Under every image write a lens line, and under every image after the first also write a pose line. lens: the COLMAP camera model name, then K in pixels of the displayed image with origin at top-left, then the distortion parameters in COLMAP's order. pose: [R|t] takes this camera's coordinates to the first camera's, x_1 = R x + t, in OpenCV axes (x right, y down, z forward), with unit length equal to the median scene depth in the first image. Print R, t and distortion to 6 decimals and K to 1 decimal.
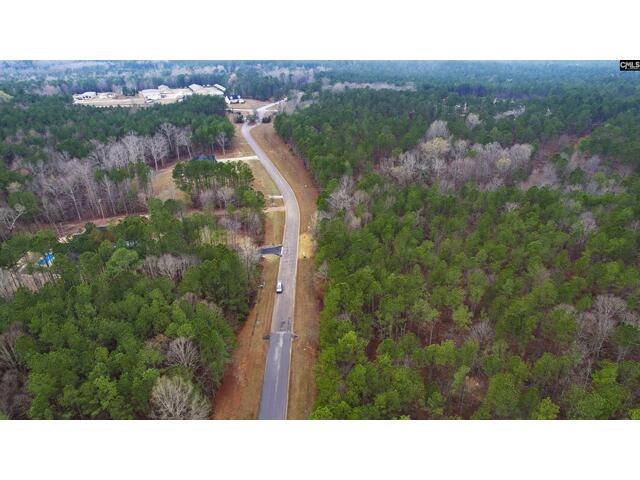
lens RADIAL K [[411.3, 0, 325.0], [0, 411.3, 236.9], [0, 0, 1]] dist [-0.081676, 0.076011]
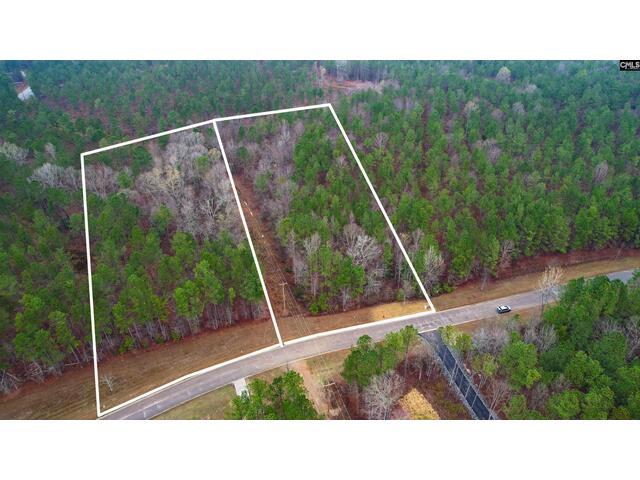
lens RADIAL K [[411.3, 0, 325.0], [0, 411.3, 236.9], [0, 0, 1]] dist [-0.081676, 0.076011]
pose [[-0.253845, -0.527449, 0.810778, -0.342888], [0.435073, 0.686385, 0.582741, -0.360306], [-0.863872, 0.500674, 0.055244, 0.625921]]
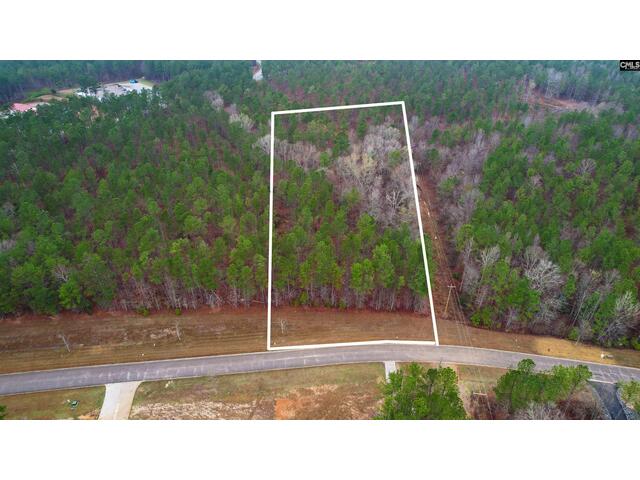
lens RADIAL K [[411.3, 0, 325.0], [0, 411.3, 236.9], [0, 0, 1]] dist [-0.081676, 0.076011]
pose [[0.184959, -0.528897, 0.828286, -0.365778], [0.436945, 0.799197, 0.412751, -0.375047], [-0.880267, 0.285573, 0.378918, 0.652341]]
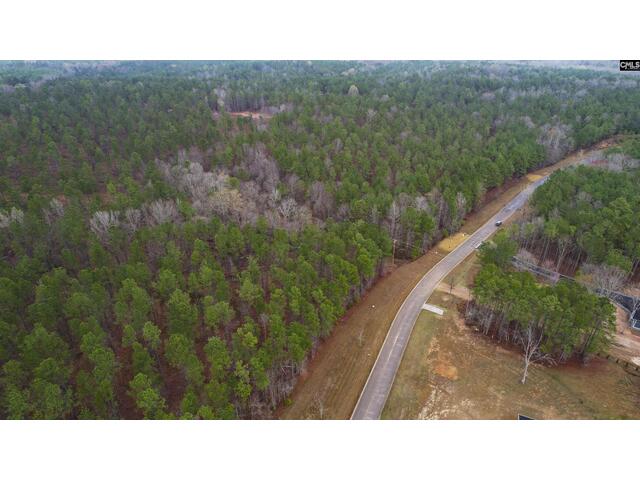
lens RADIAL K [[411.3, 0, 325.0], [0, 411.3, 236.9], [0, 0, 1]] dist [-0.081676, 0.076011]
pose [[-0.740184, -0.319227, 0.591795, -0.266355], [0.302126, 0.628377, 0.716842, -0.540269], [-0.600706, 0.709392, -0.368668, 0.989818]]
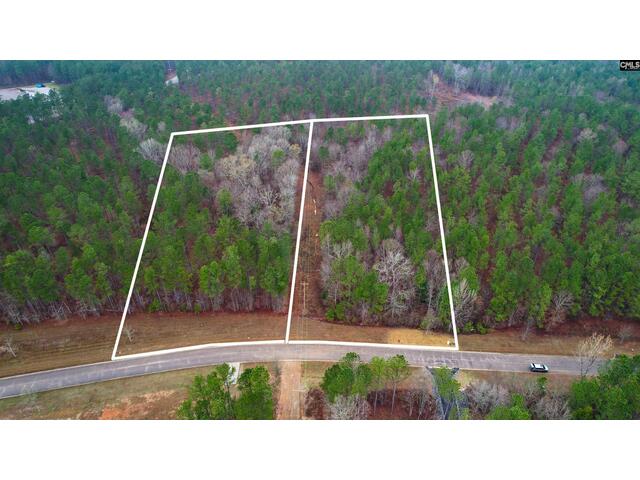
lens RADIAL K [[411.3, 0, 325.0], [0, 411.3, 236.9], [0, 0, 1]] dist [-0.081676, 0.076011]
pose [[0.086972, -0.536977, 0.839102, -0.346640], [0.441623, 0.775790, 0.450687, -0.318694], [-0.892975, 0.331370, 0.304613, 0.539491]]
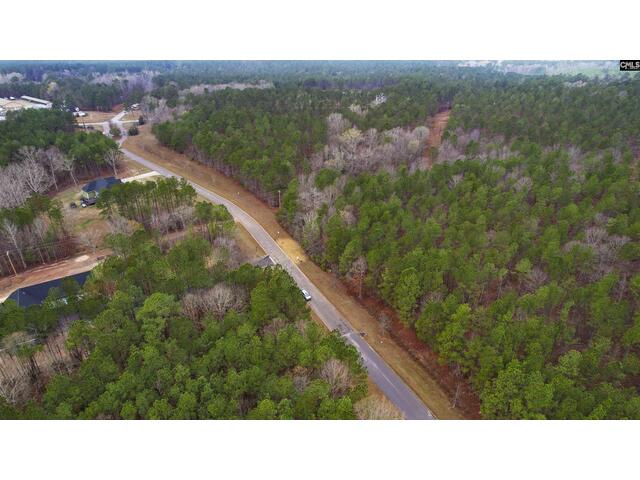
lens RADIAL K [[411.3, 0, 325.0], [0, 411.3, 236.9], [0, 0, 1]] dist [-0.081676, 0.076011]
pose [[0.895866, -0.202410, 0.395543, -0.218829], [0.201635, 0.978471, 0.044026, -0.022521], [-0.395938, 0.040314, 0.917392, 0.046603]]
